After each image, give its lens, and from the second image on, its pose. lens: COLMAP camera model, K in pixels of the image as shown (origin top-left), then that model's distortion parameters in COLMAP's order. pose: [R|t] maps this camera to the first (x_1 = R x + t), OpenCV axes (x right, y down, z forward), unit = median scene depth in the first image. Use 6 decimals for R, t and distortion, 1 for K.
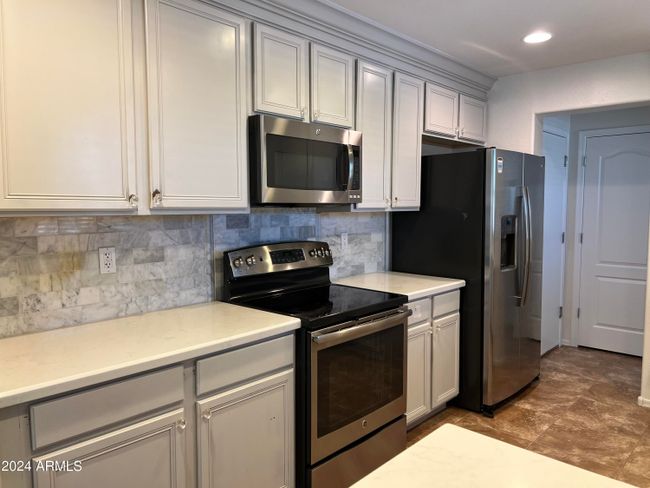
lens RADIAL K [[491.1, 0, 323.9], [0, 491.1, 250.6], [0, 0, 1]] dist [0.057014, -0.055813]
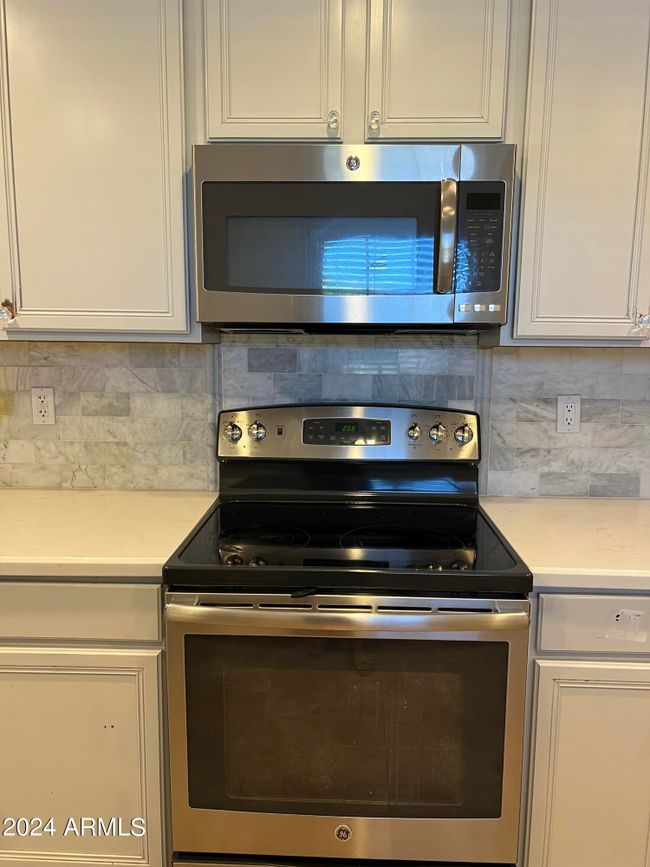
lens RADIAL K [[655.1, 0, 325.0], [0, 655.1, 433.5], [0, 0, 1]] dist [0.057014, -0.055813]
pose [[0.642393, 0.110955, -0.758301, 0.508847], [-0.081340, 0.993746, 0.076499, -0.043526], [0.762047, 0.012538, 0.647401, 0.653761]]
